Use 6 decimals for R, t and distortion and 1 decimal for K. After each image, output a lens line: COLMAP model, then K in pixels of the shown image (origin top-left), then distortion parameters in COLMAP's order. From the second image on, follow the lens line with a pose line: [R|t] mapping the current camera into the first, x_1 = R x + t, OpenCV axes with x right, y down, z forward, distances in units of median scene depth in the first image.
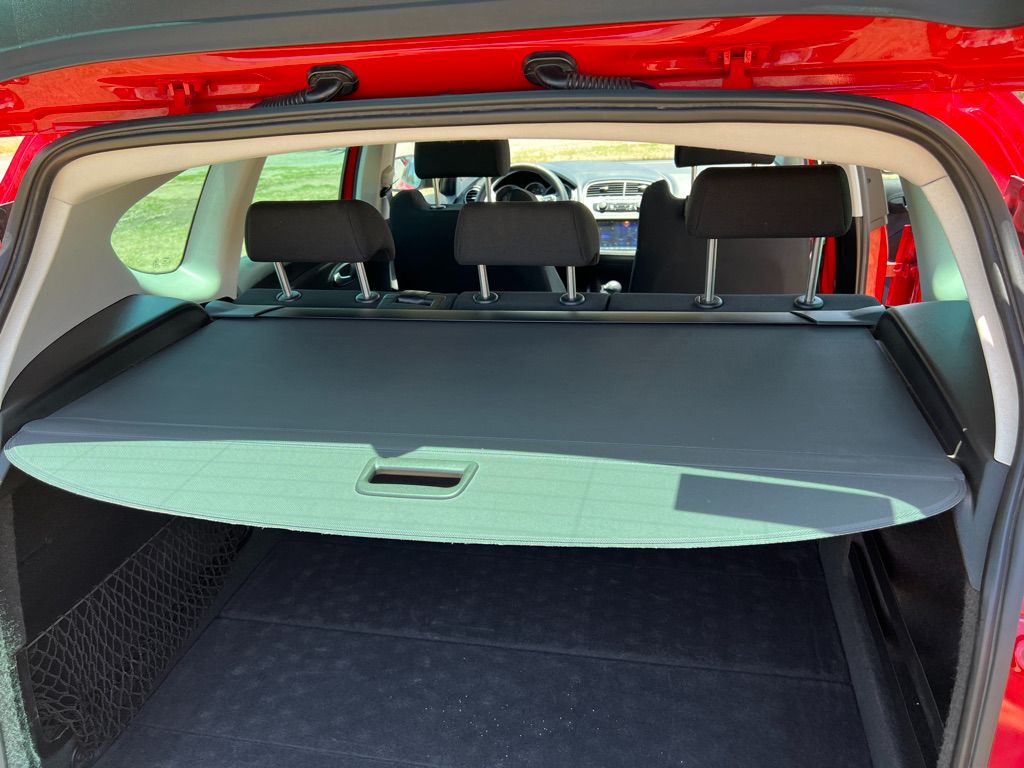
lens RADIAL K [[791.1, 0, 512.0], [0, 791.1, 384.0], [0, 0, 1]] dist [-0.000806, 0.003317]
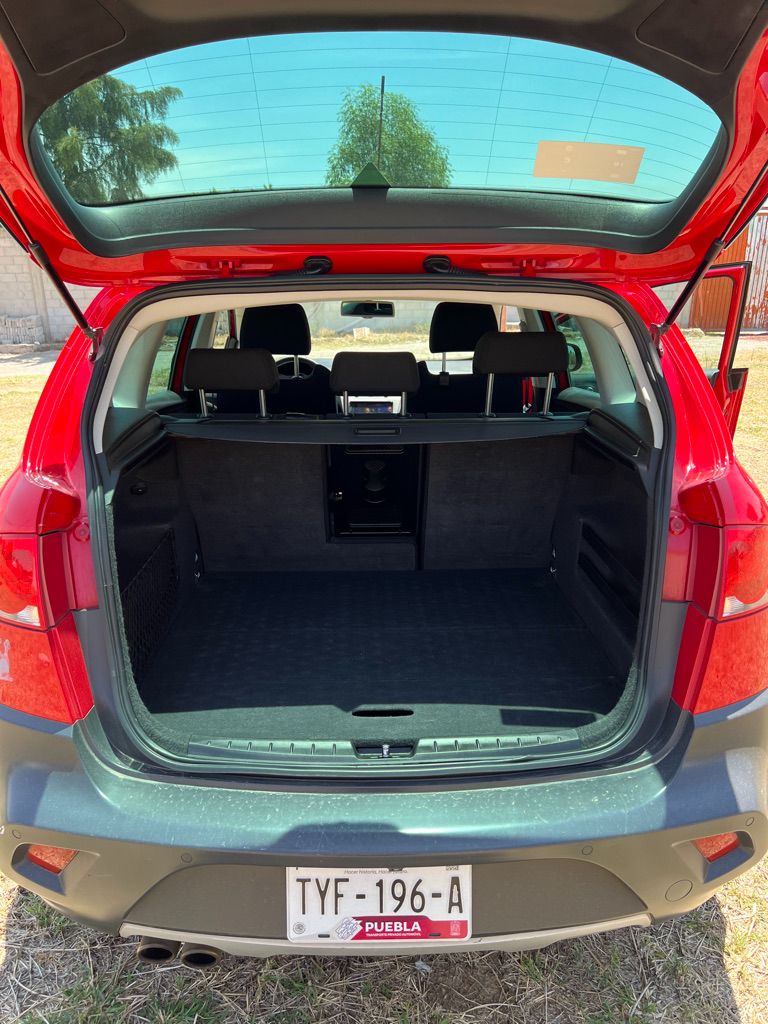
lens RADIAL K [[791.1, 0, 384.0], [0, 791.1, 512.0], [0, 0, 1]] dist [-0.000806, 0.003317]
pose [[0.971143, -0.016022, 0.237958, -0.508362], [0.043906, 0.992698, -0.112349, 0.391422], [-0.234420, 0.119555, 0.964756, -0.725083]]
